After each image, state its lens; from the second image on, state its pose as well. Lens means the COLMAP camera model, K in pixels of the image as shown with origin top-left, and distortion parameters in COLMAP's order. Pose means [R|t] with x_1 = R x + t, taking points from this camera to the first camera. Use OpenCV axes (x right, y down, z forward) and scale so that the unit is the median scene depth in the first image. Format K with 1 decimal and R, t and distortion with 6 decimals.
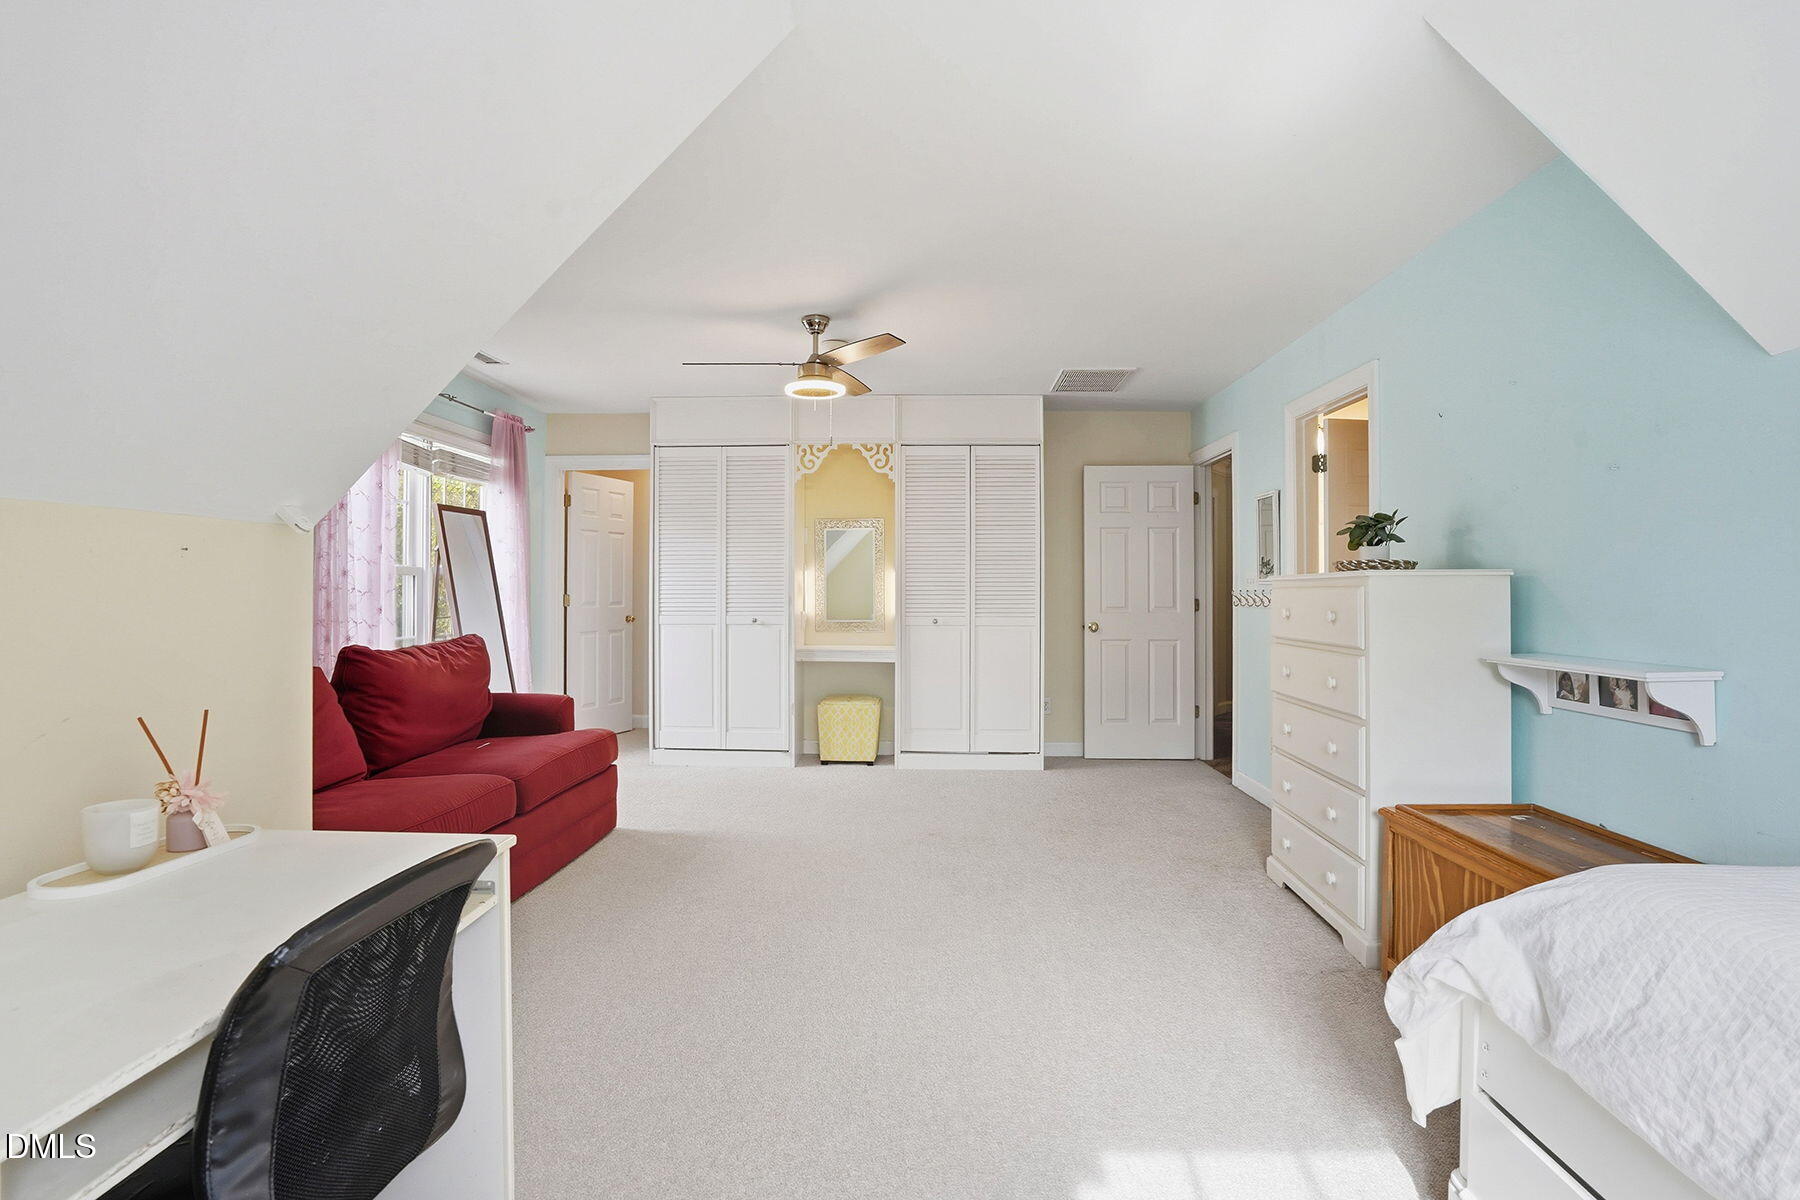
lens RADIAL K [[852.8, 0, 898.5], [0, 852.8, 585.7], [0, 0, 1]] dist [-0.038711, -0.000034]
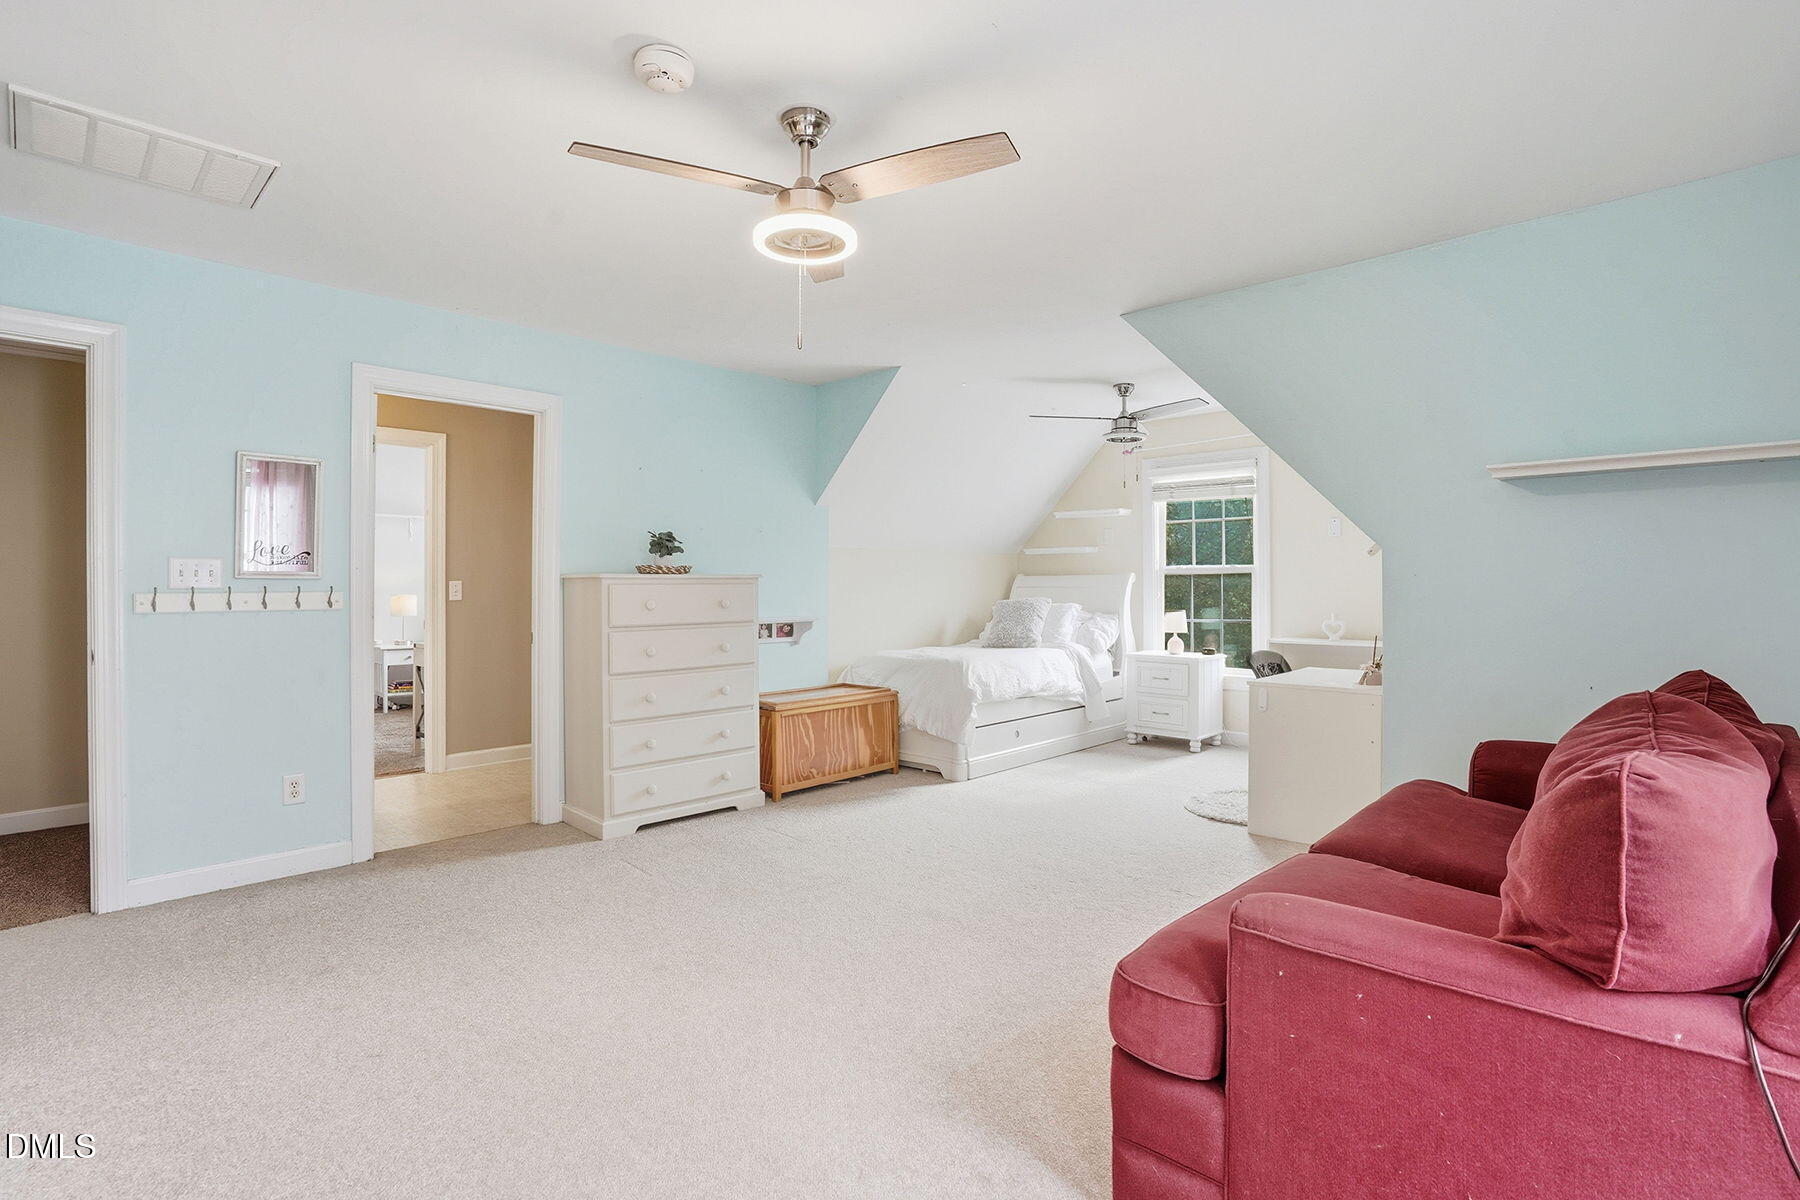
lens RADIAL K [[852.8, 0, 898.5], [0, 852.8, 585.7], [0, 0, 1]] dist [-0.038711, -0.000034]
pose [[-0.757550, 0.001519, 0.652776, -0.883755], [-0.001874, 0.999988, -0.004501, 0.012717], [-0.652775, -0.004633, -0.757538, 2.389513]]
